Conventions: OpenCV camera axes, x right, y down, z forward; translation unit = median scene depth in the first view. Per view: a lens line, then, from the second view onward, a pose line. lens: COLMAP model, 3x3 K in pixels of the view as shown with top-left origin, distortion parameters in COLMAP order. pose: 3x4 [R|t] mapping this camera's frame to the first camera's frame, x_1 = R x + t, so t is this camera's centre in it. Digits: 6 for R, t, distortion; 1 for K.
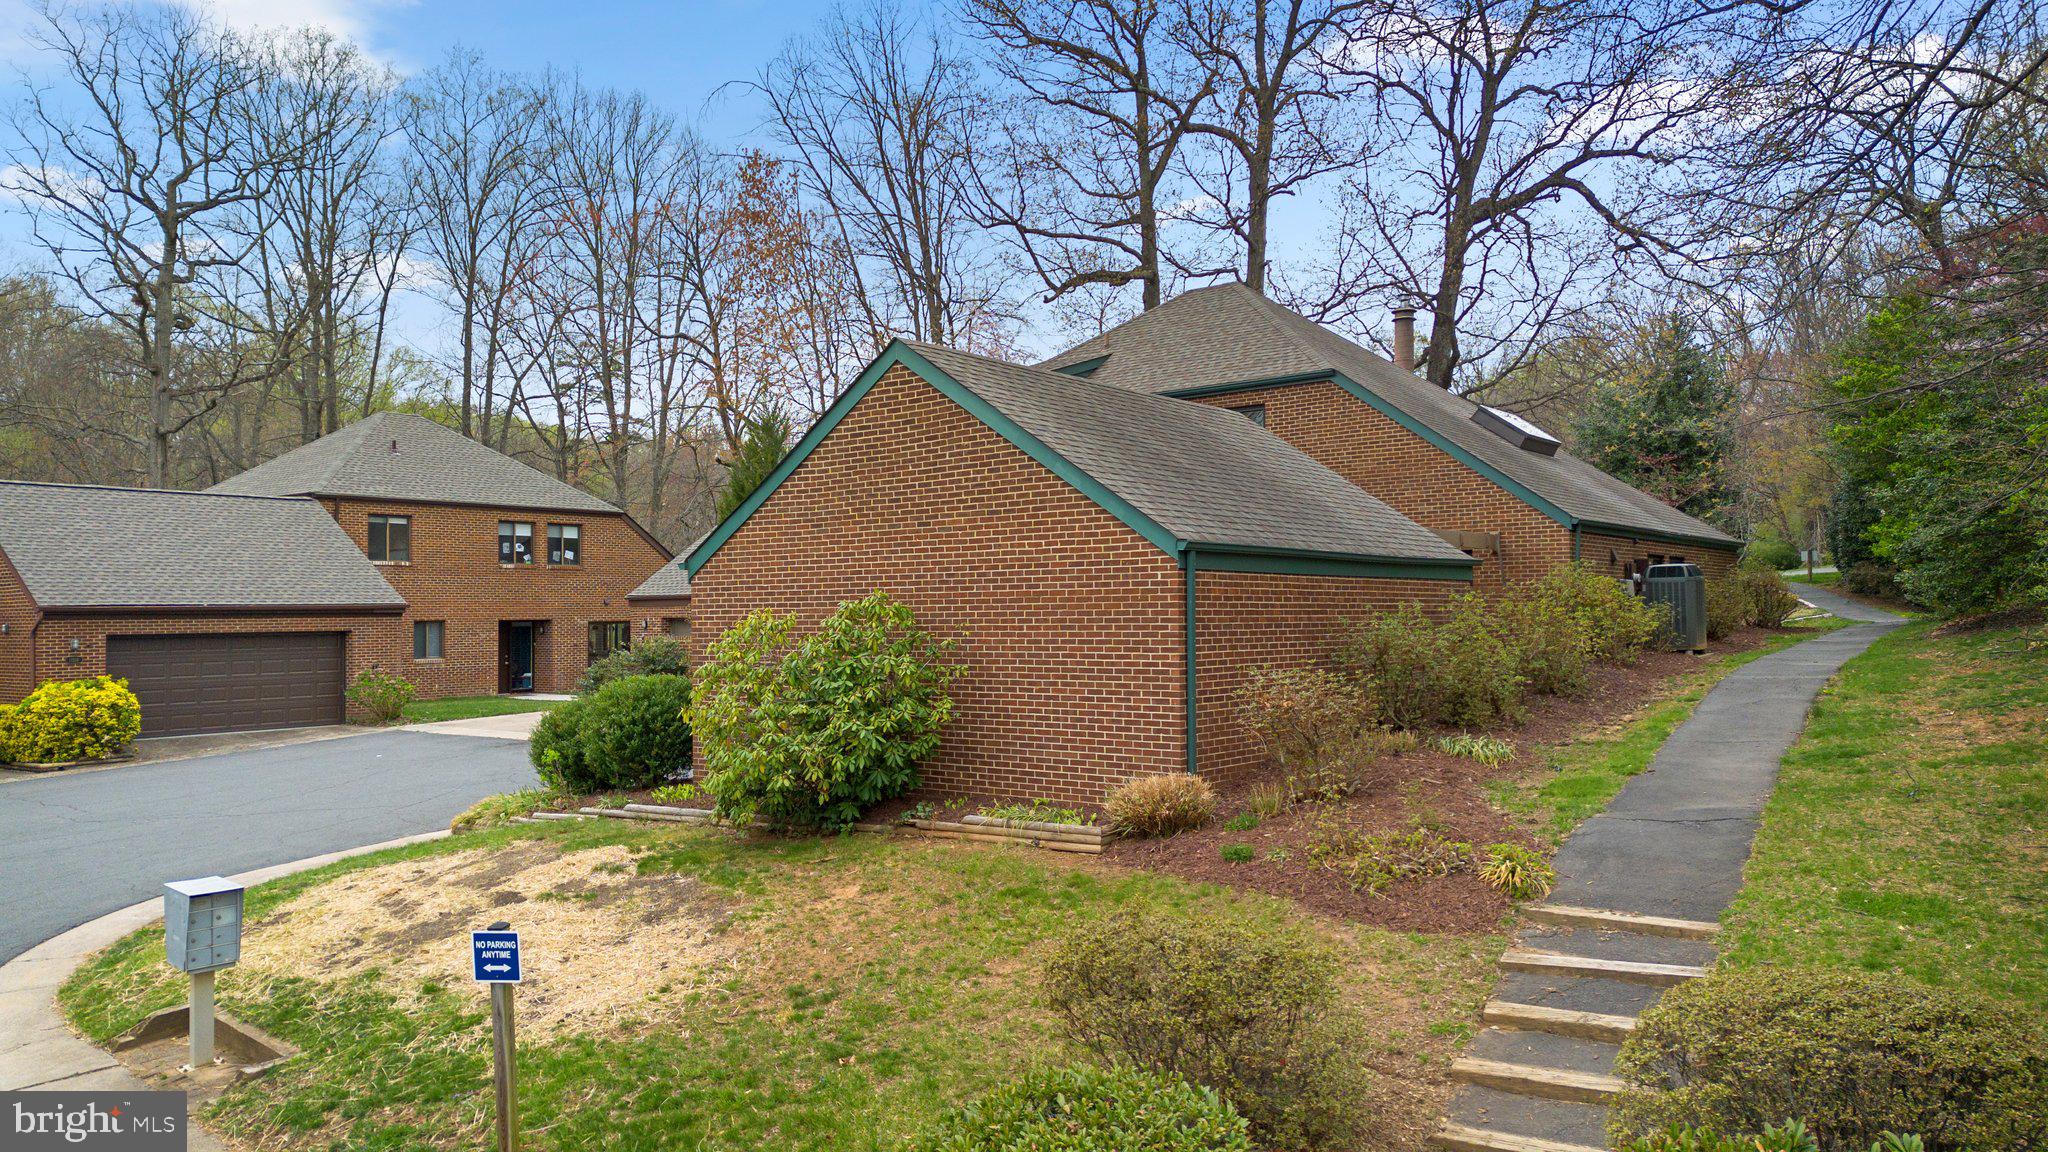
lens RADIAL K [[1446.1, 0, 1024.0], [0, 1446.1, 576.0], [0, 0, 1]] dist [0.150544, -0.184253]
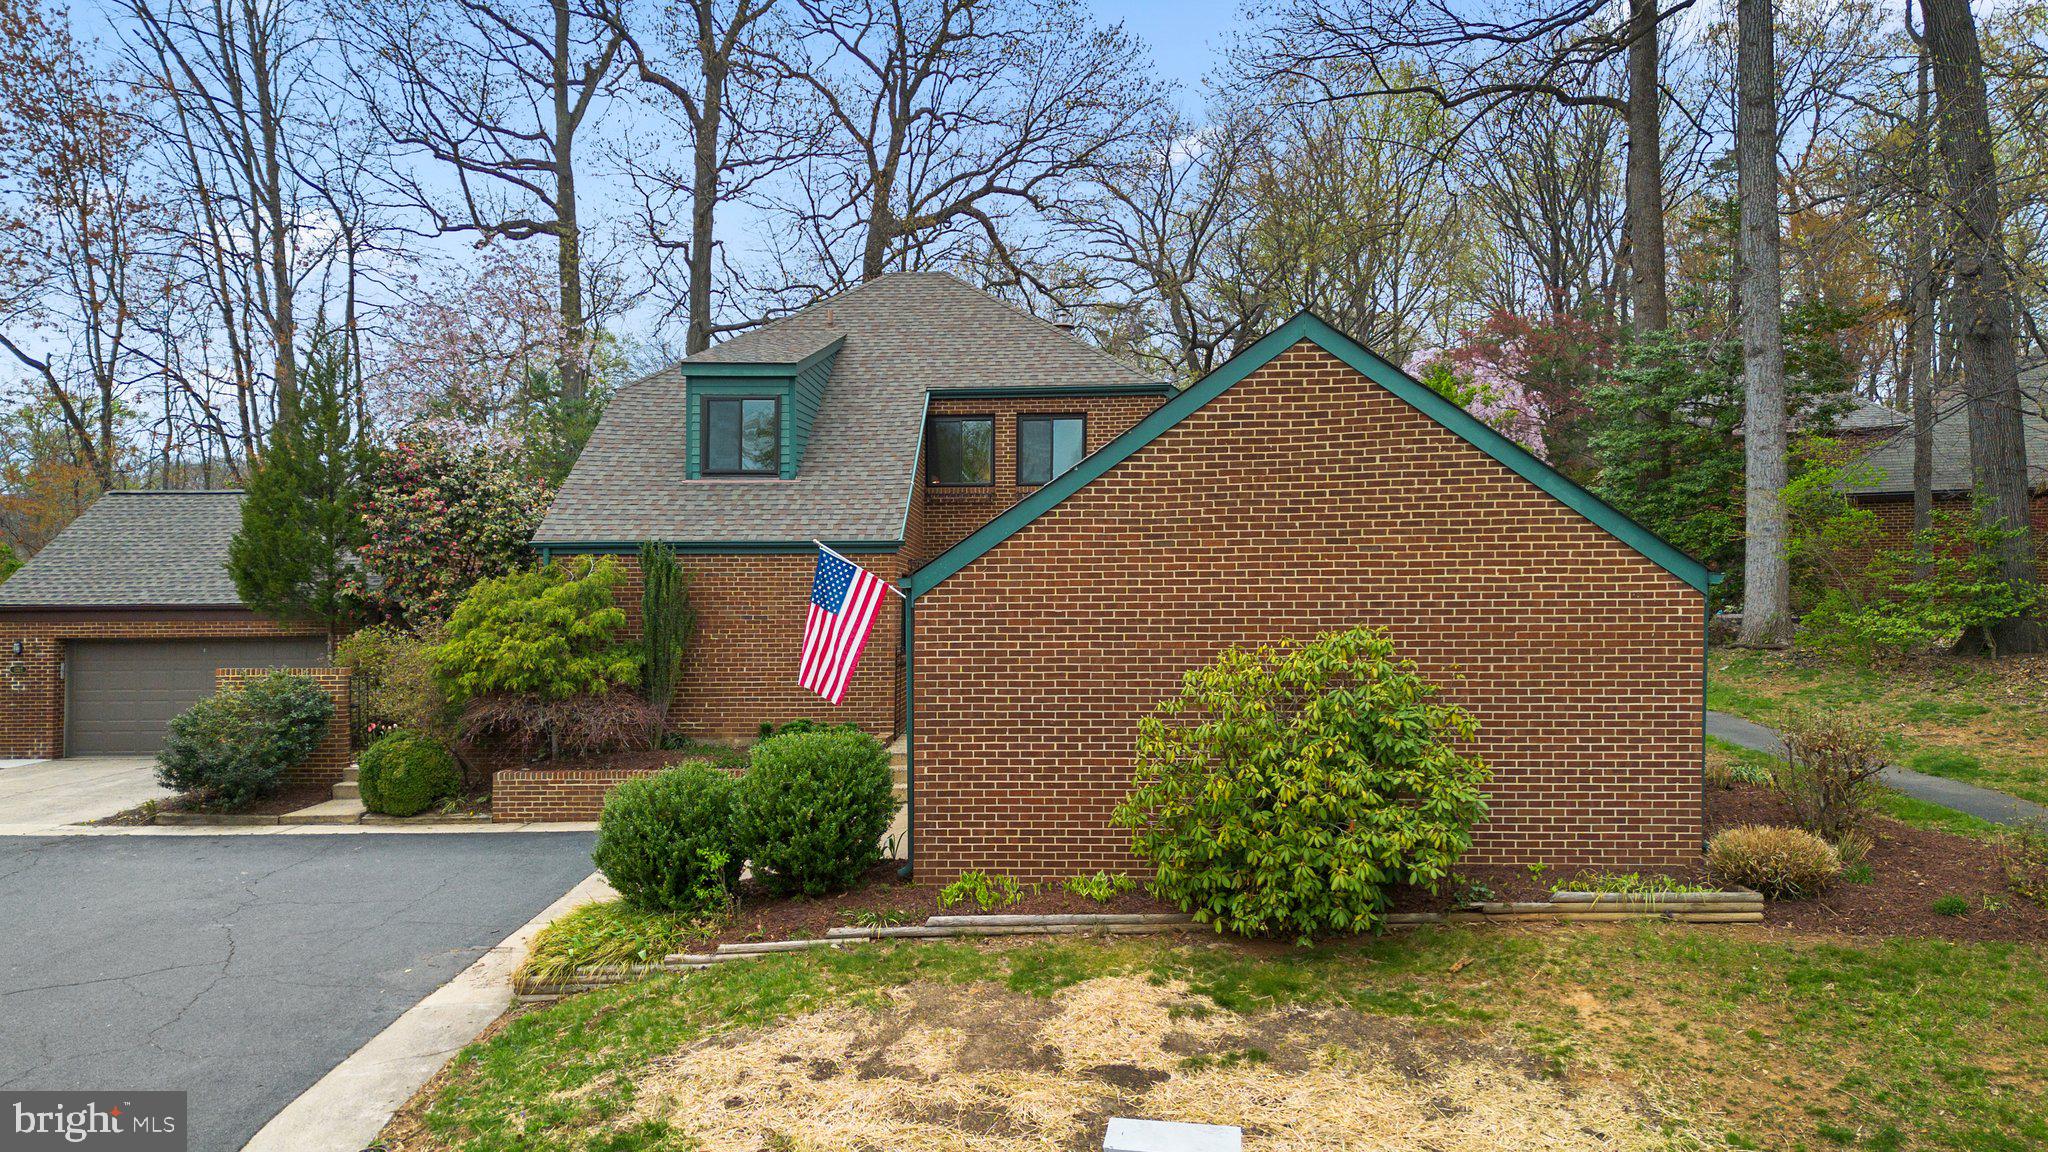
lens RADIAL K [[1470.7, 0, 1031.6], [0, 1470.7, 628.5], [0, 0, 1]] dist [0.067080, -0.066198]
pose [[0.816276, 0.000623, 0.577662, -0.635554], [-0.019463, 0.999461, 0.026424, -0.004733], [-0.577335, -0.032812, 0.815848, 0.383652]]
